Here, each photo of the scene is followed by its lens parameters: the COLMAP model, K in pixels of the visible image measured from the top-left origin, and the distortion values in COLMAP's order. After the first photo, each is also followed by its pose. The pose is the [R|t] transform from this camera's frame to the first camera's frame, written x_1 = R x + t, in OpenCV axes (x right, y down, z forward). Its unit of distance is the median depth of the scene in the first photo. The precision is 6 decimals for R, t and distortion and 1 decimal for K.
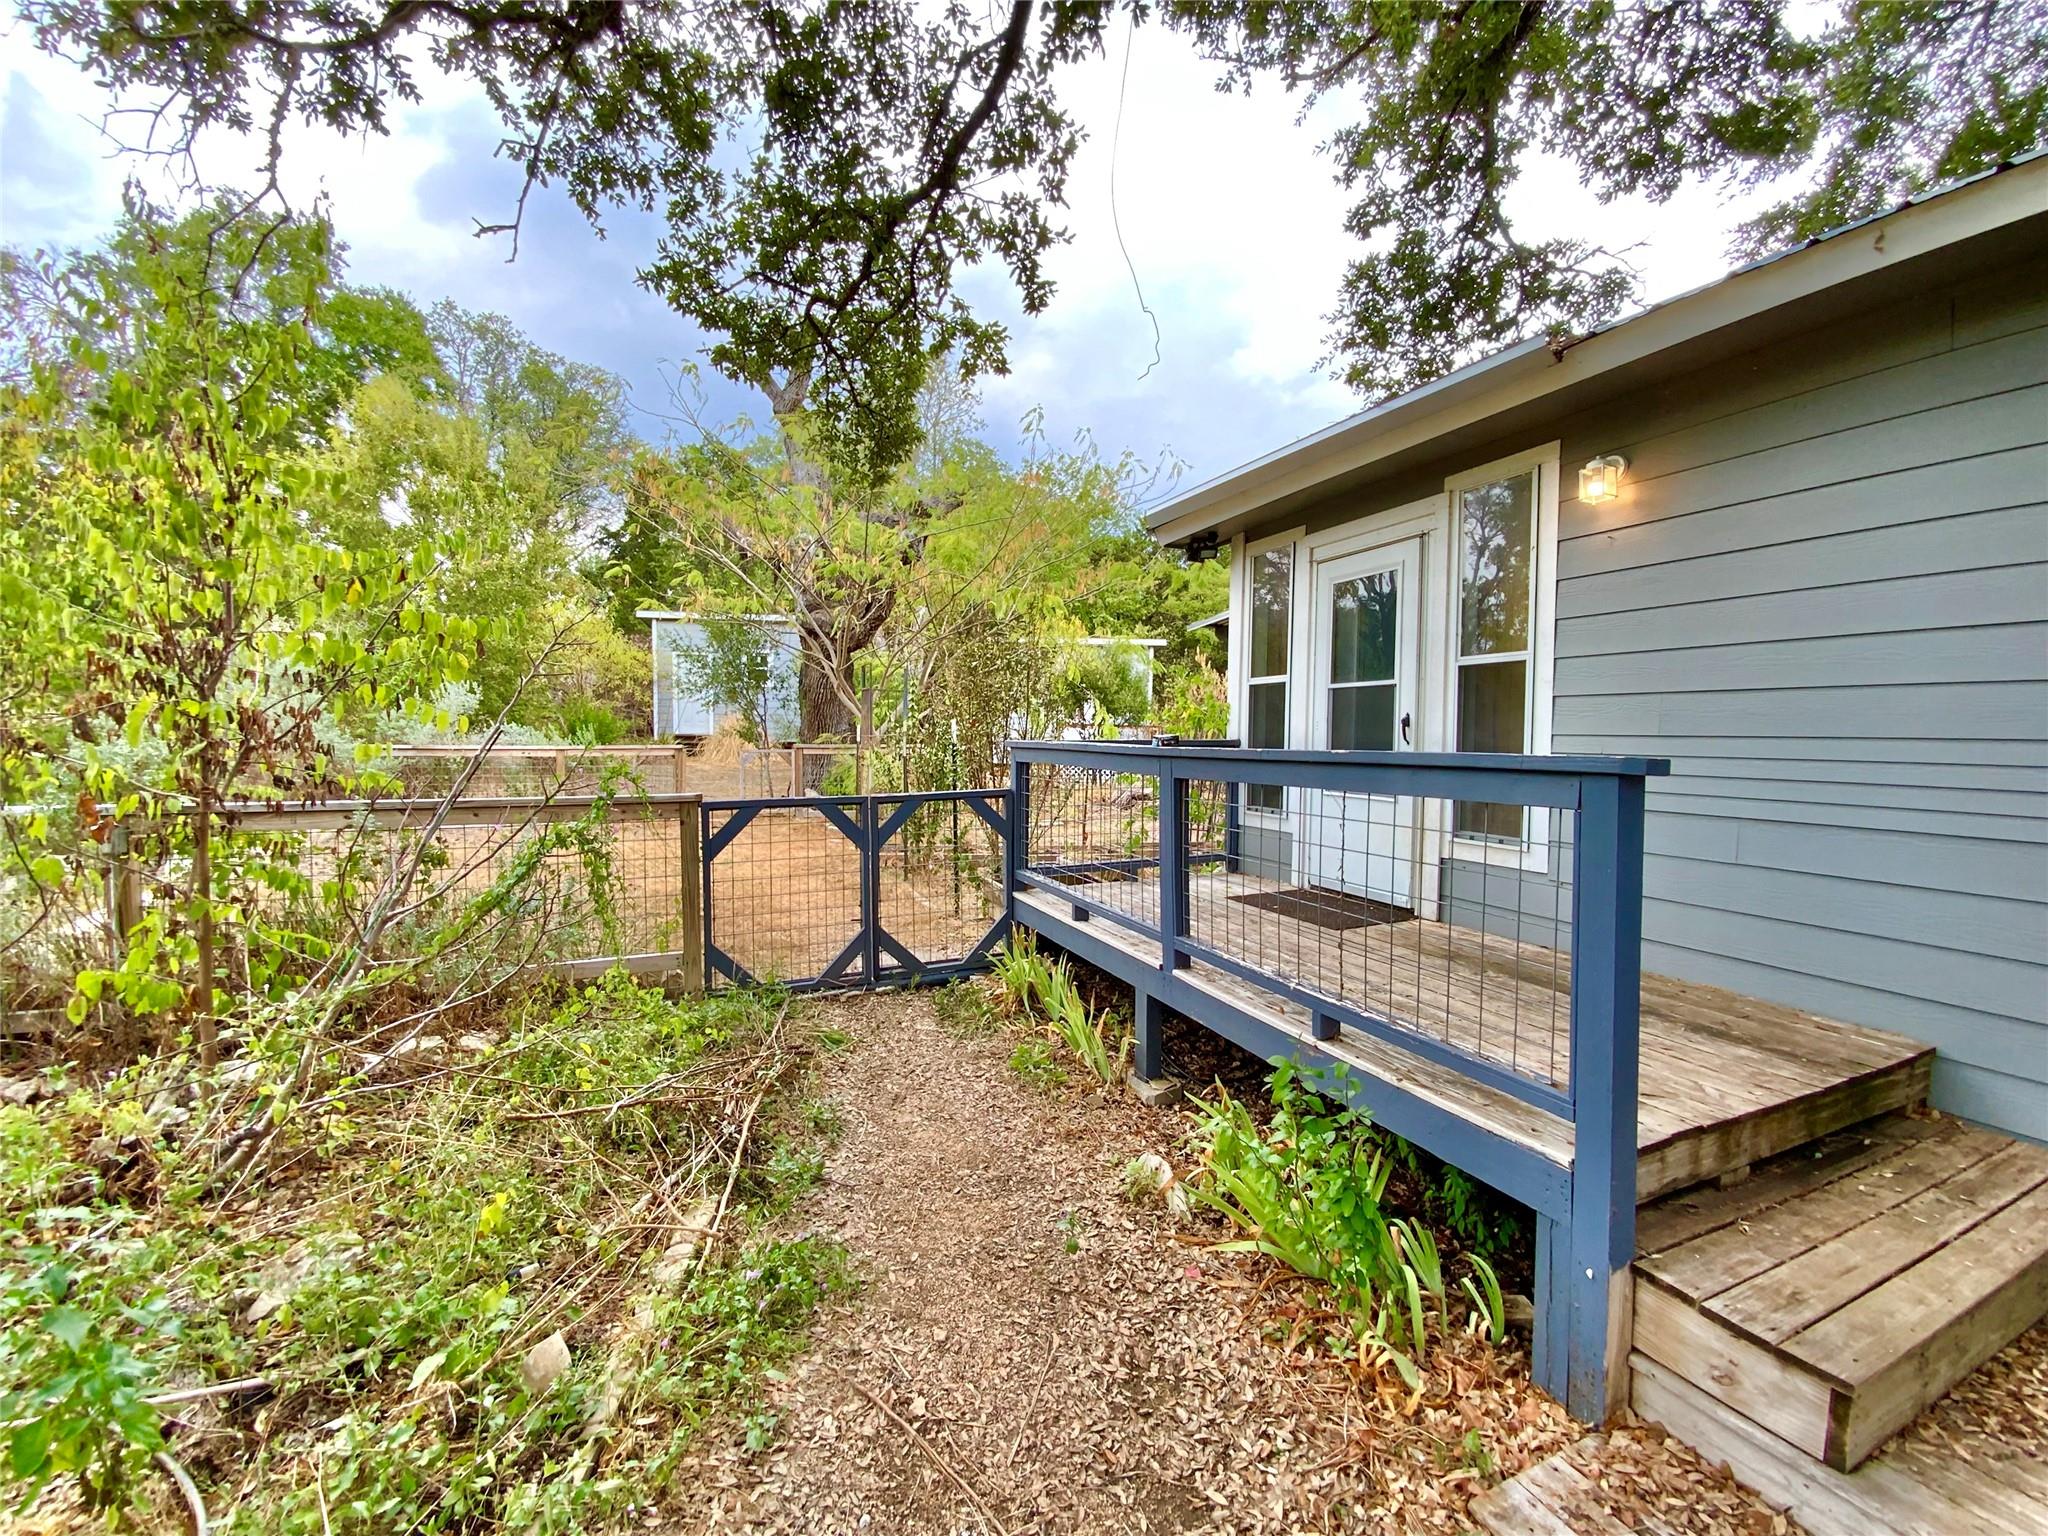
lens RADIAL K [[830.7, 0, 1009.2], [0, 830.7, 769.9], [0, 0, 1]] dist [0.002472, -0.003055]
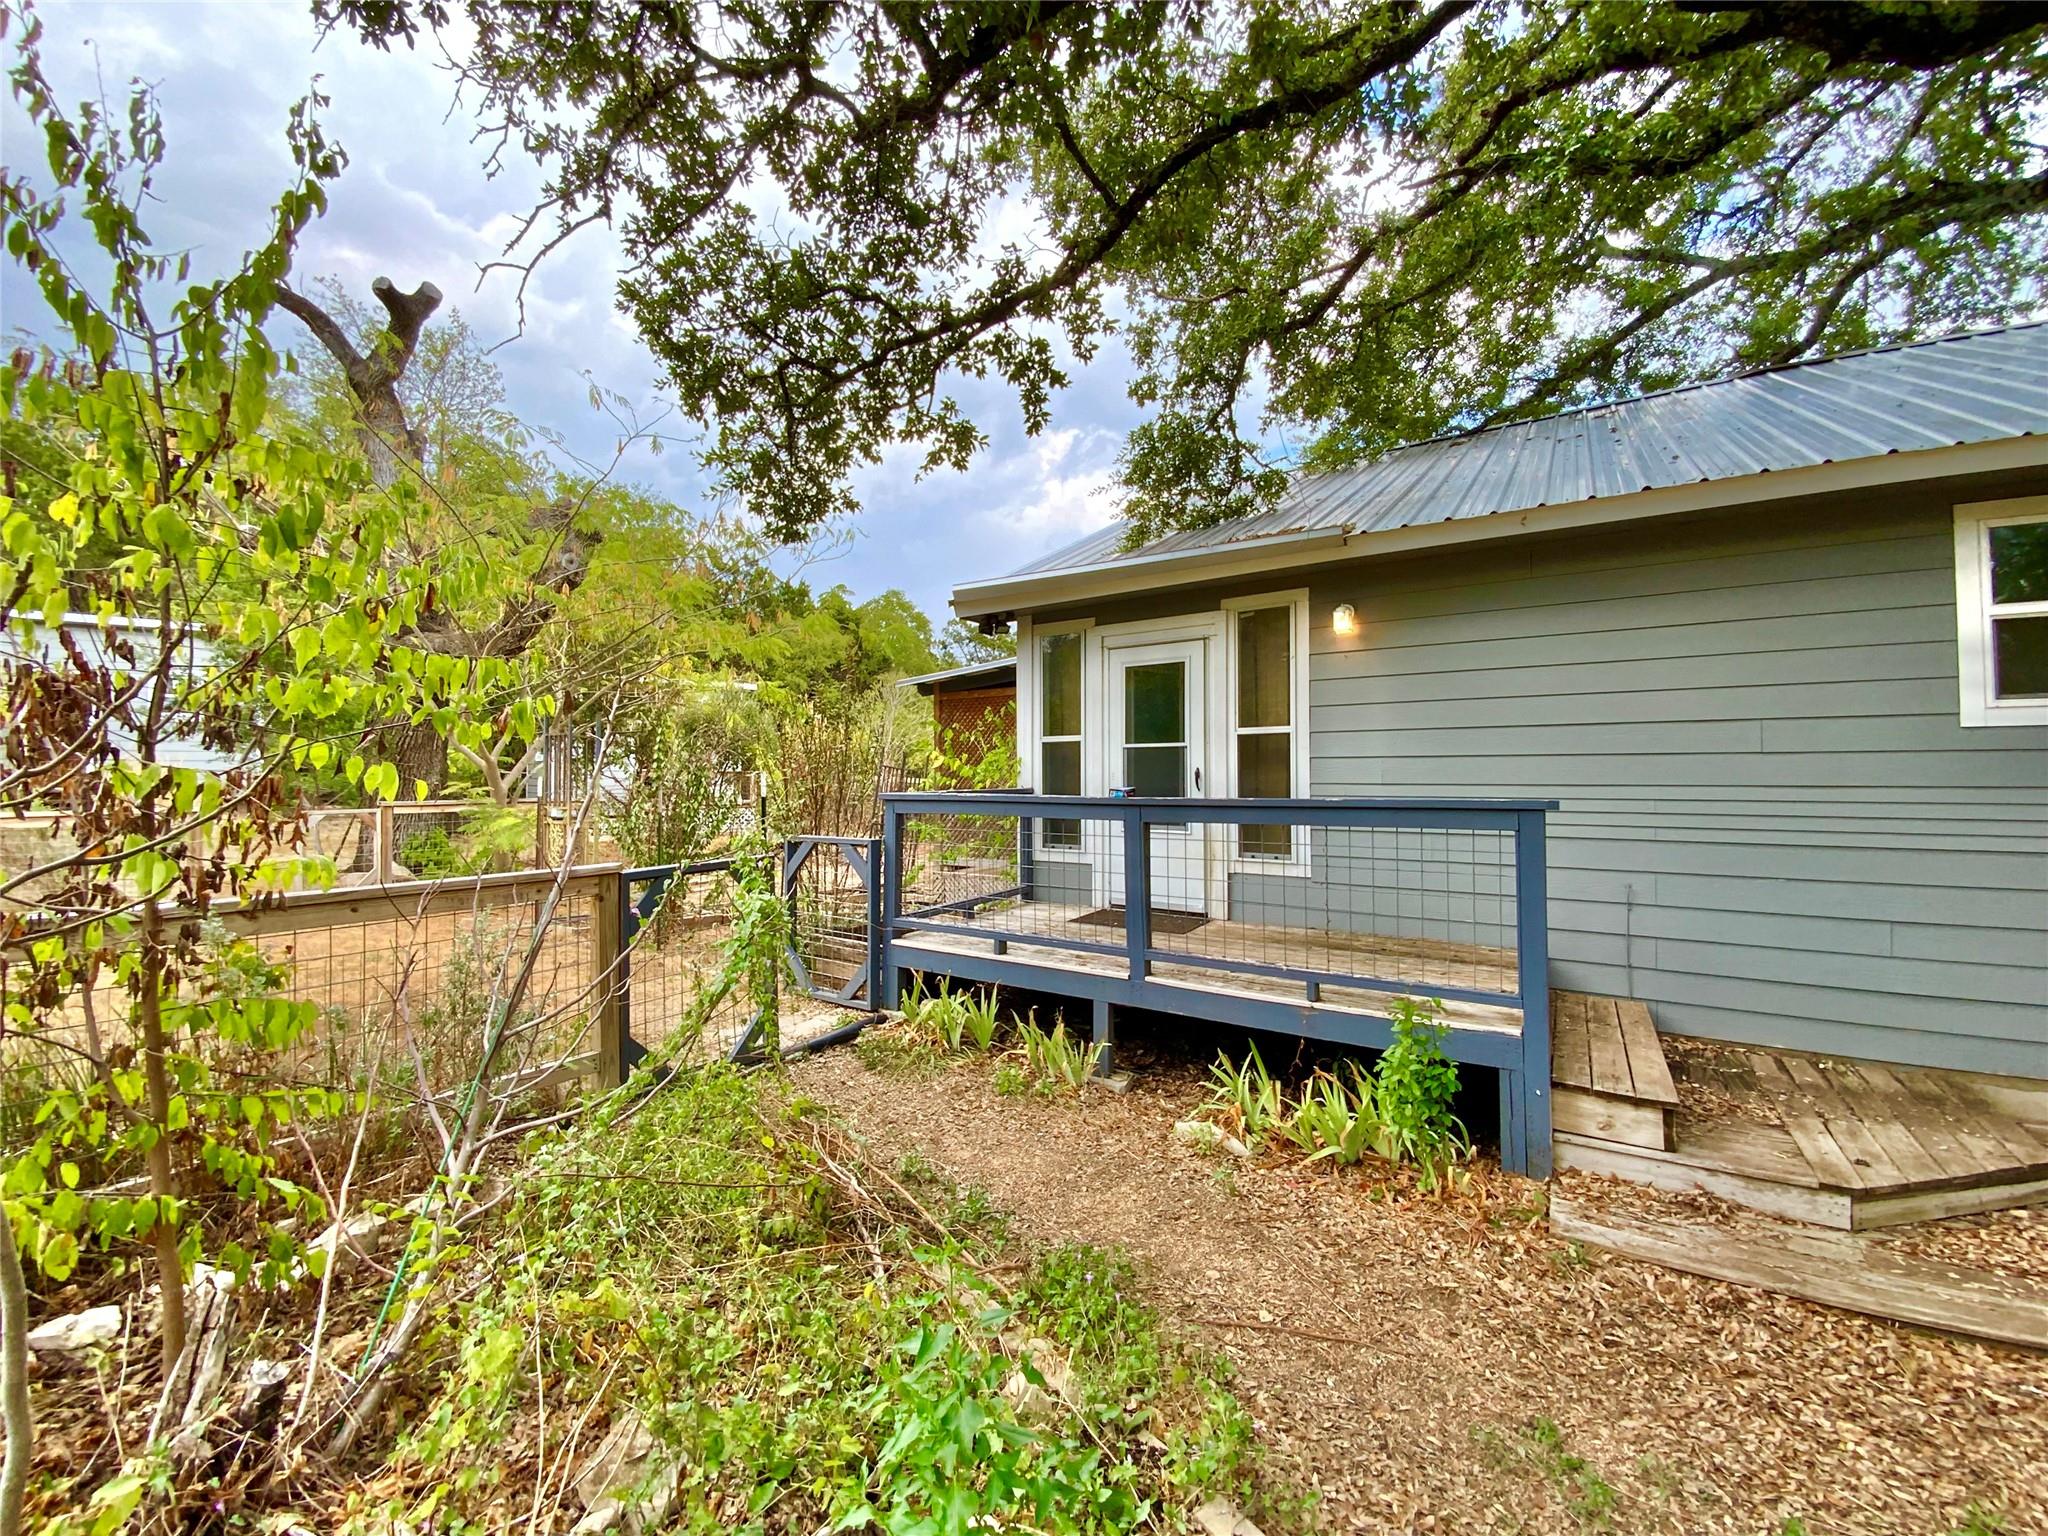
lens RADIAL K [[830.7, 0, 1007.2], [0, 830.7, 776.6], [0, 0, 1]] dist [0.002472, -0.003055]
pose [[0.832283, -0.008126, 0.554292, -0.490084], [0.032114, 0.998920, -0.033576, -0.017464], [-0.553420, 0.045745, 0.831645, 0.051659]]
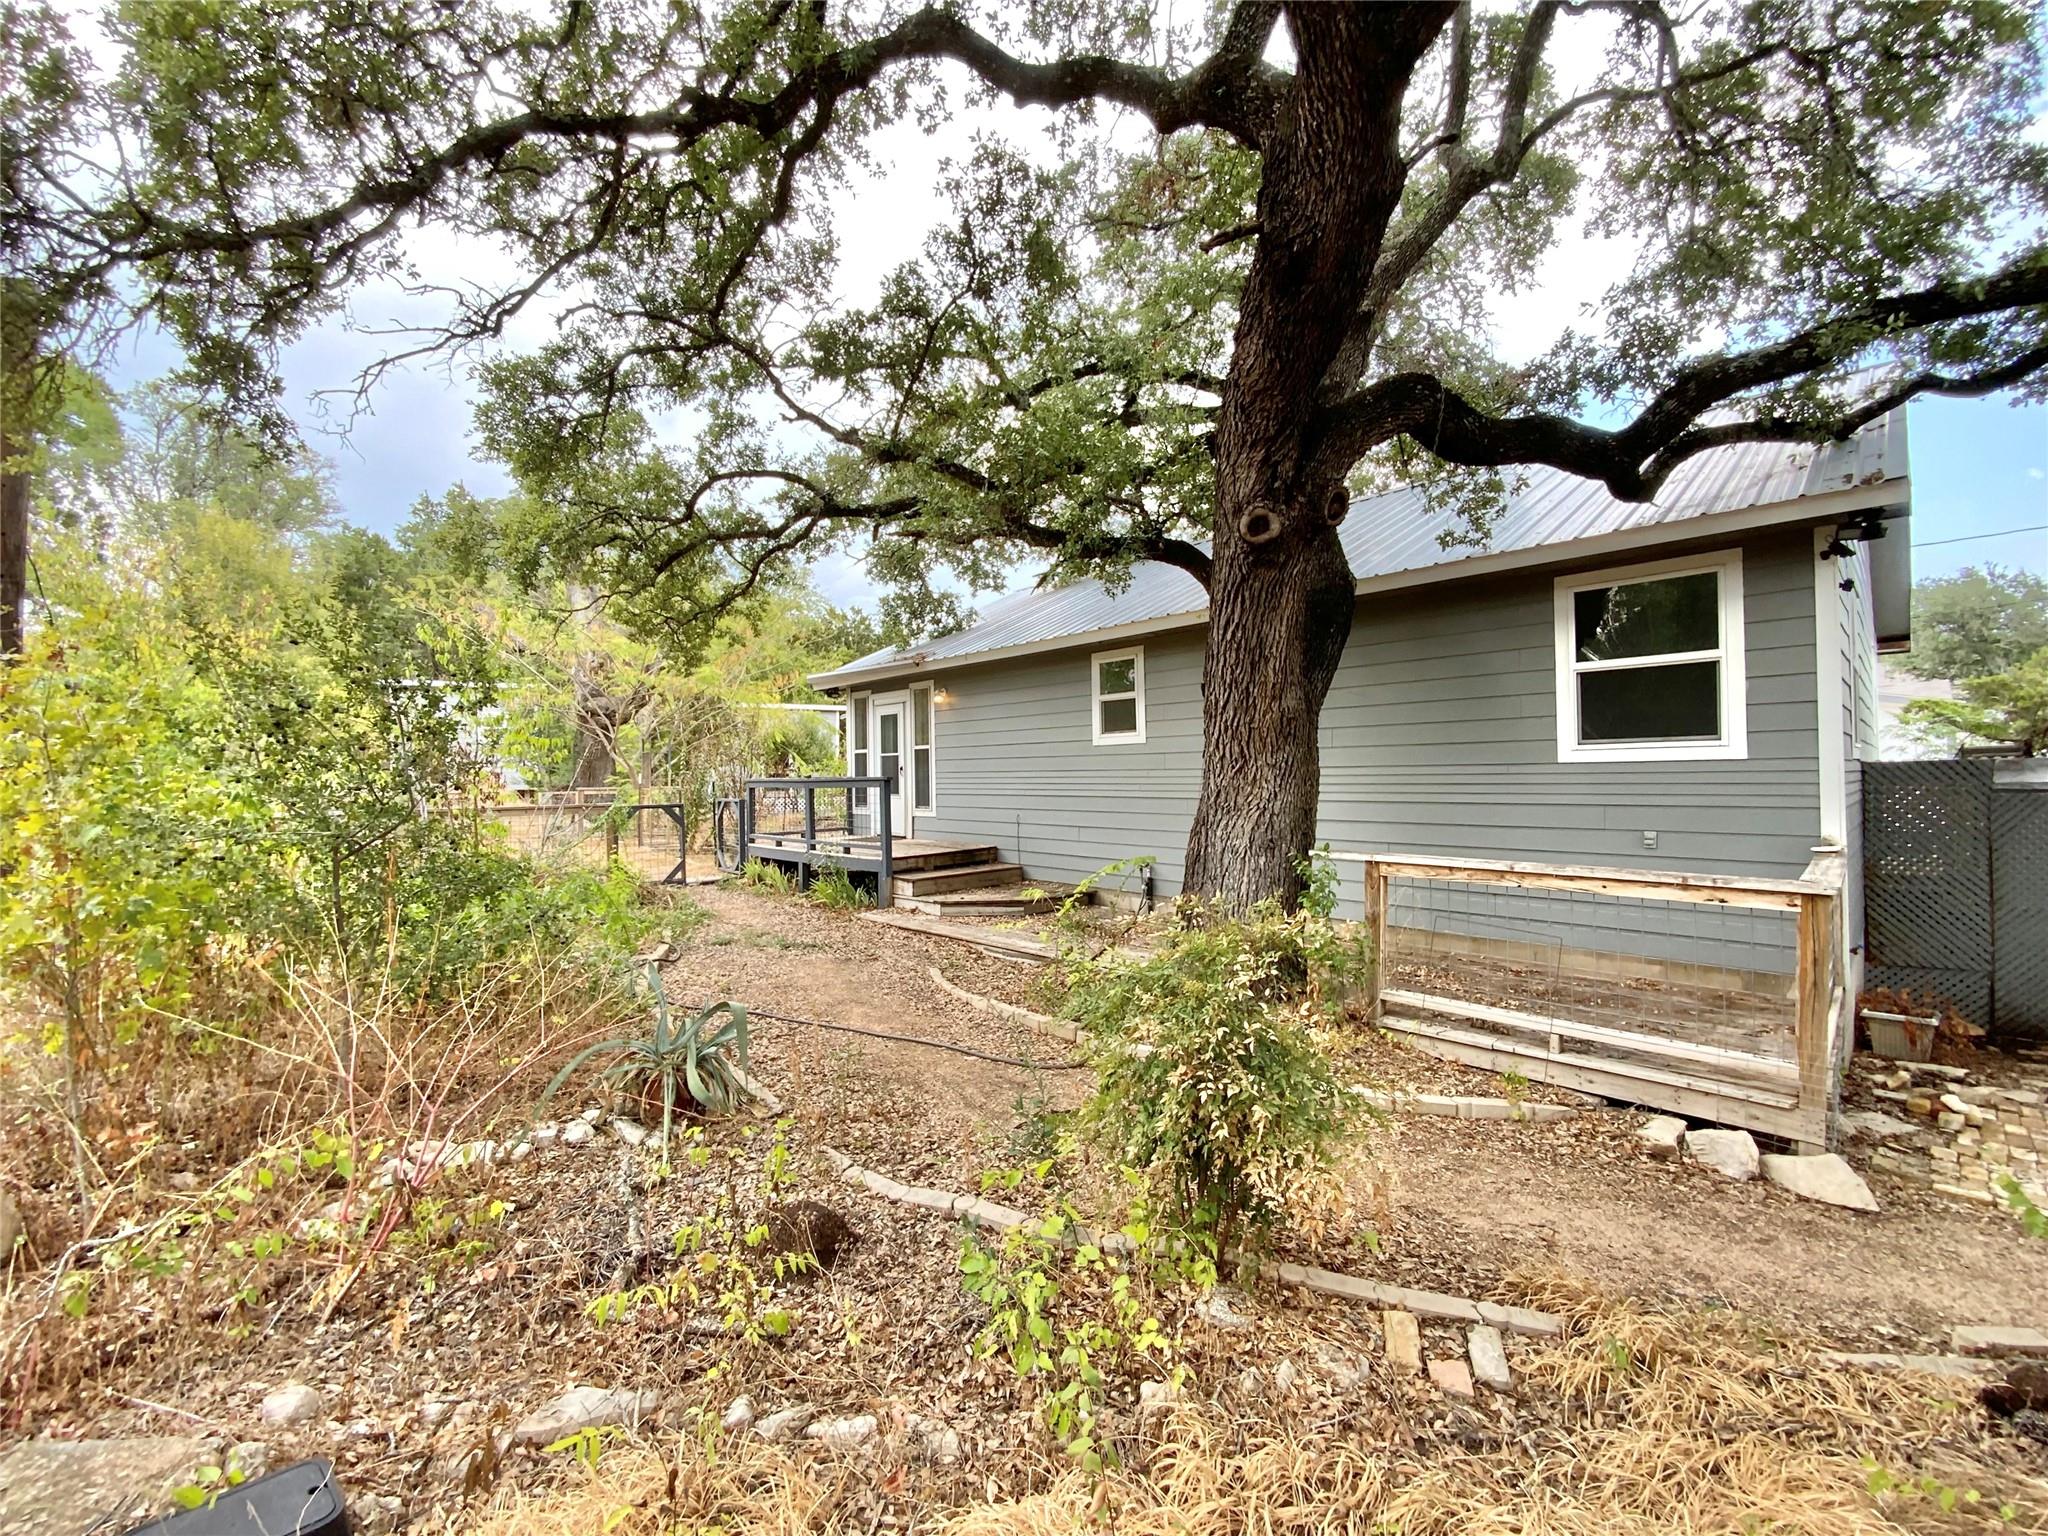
lens RADIAL K [[830.7, 0, 1023.8], [0, 830.7, 754.2], [0, 0, 1]] dist [0.002472, -0.003055]
pose [[0.934175, -0.005354, 0.356774, -0.116795], [0.030080, 0.997510, -0.063793, 0.077699], [-0.355544, 0.070326, 0.932010, -1.605572]]
